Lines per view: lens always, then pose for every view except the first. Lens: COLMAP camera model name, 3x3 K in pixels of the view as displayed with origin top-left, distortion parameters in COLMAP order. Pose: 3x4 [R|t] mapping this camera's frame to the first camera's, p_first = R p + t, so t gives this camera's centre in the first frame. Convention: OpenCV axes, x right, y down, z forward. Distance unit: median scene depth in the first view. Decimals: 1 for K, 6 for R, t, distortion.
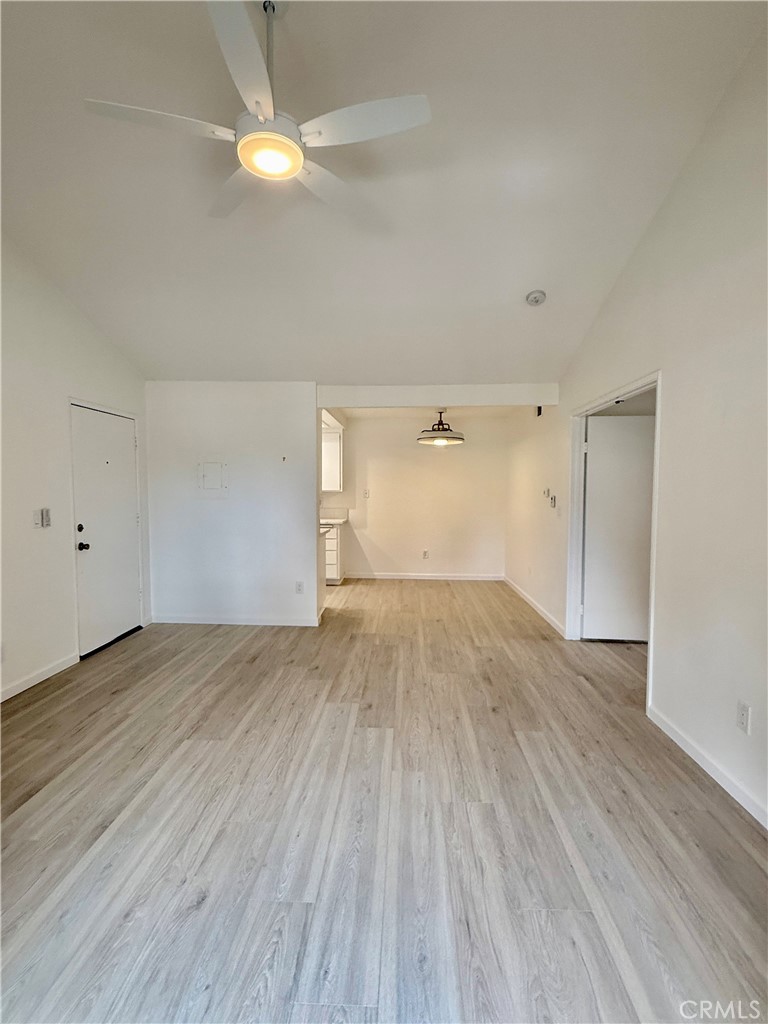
lens RADIAL K [[492.9, 0, 385.3], [0, 492.9, 512.3], [0, 0, 1]] dist [0.000044, 0.000378]
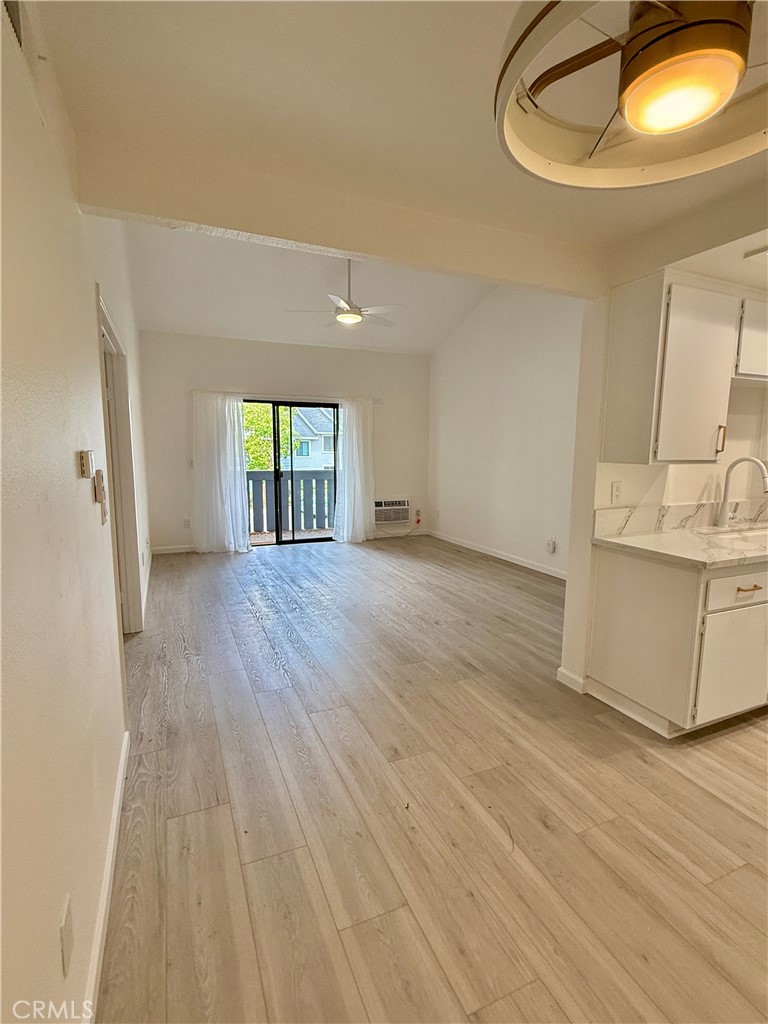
lens RADIAL K [[490.4, 0, 385.4], [0, 490.4, 513.0], [0, 0, 1]] dist [-0.000615, 0.000303]
pose [[-0.896813, 0.050589, -0.439508, 0.404972], [-0.029202, 0.984505, 0.172906, -0.091804], [0.441445, 0.167899, -0.881440, 1.833691]]
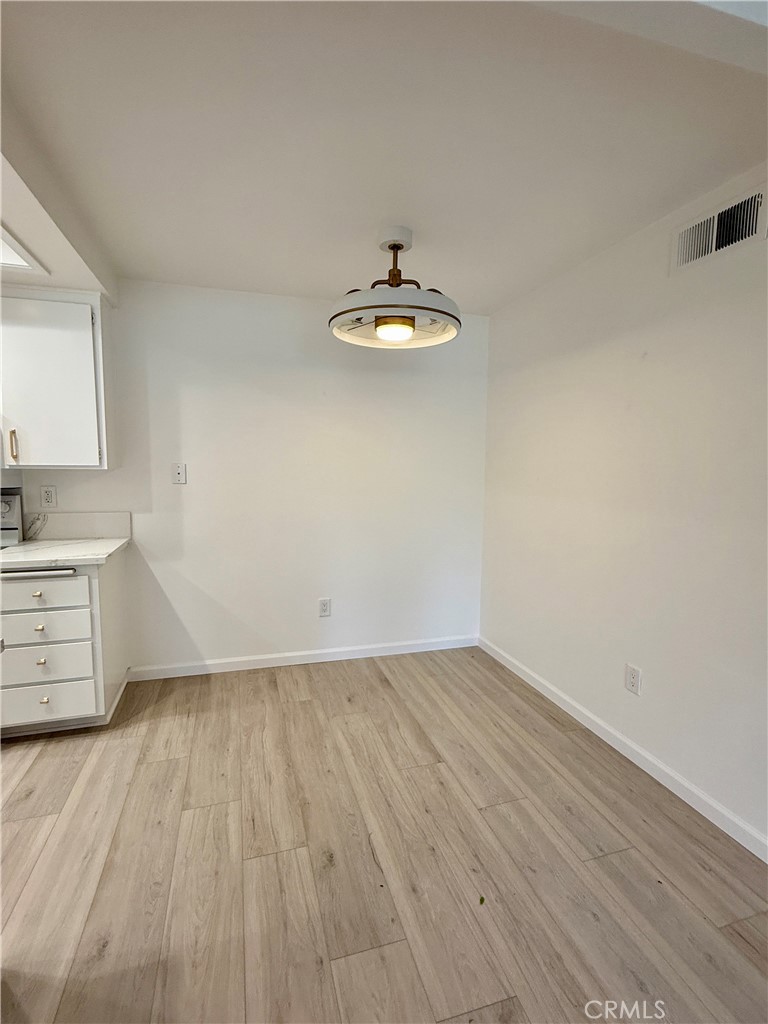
lens RADIAL K [[492.9, 0, 385.3], [0, 492.9, 512.3], [0, 0, 1]] dist [0.000044, 0.000378]
pose [[0.942849, -0.026849, 0.332137, -0.028655], [0.007571, 0.998217, 0.059200, -0.057142], [-0.333135, -0.053302, 0.941371, 1.100017]]
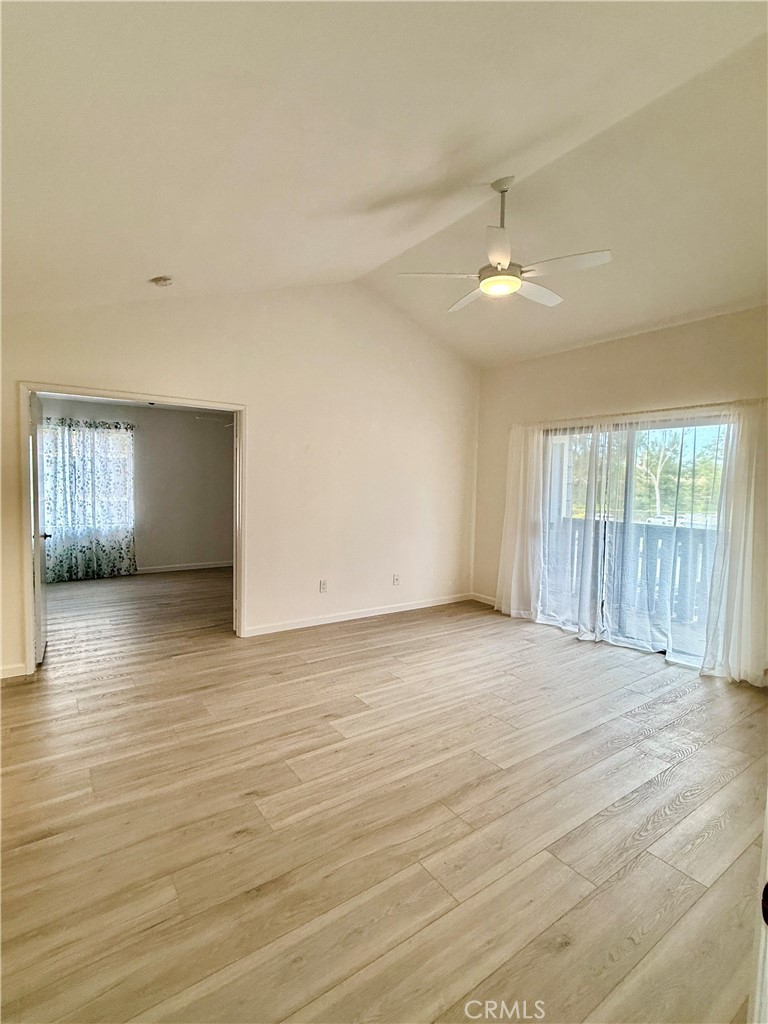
lens RADIAL K [[487.8, 0, 382.7], [0, 487.8, 515.2], [0, 0, 1]] dist [-0.001084, 0.000226]
pose [[-0.610282, -0.069623, 0.789119, -0.678650], [0.015330, 0.994906, 0.099635, -0.074559], [-0.792036, 0.072903, -0.606105, 1.206465]]
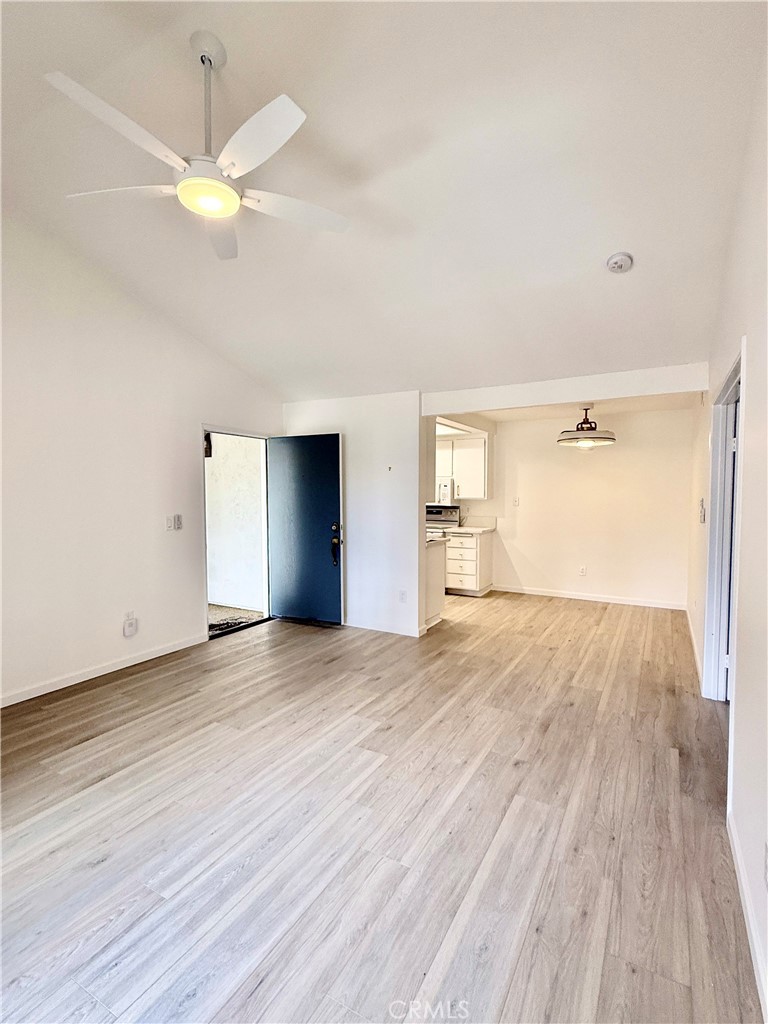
lens RADIAL K [[492.9, 0, 385.3], [0, 492.9, 512.3], [0, 0, 1]] dist [0.000044, 0.000378]
pose [[0.891471, 0.015818, -0.452802, 0.321838], [-0.019379, 0.999807, -0.003226, -0.018924], [0.452664, 0.011651, 0.891605, 0.112858]]
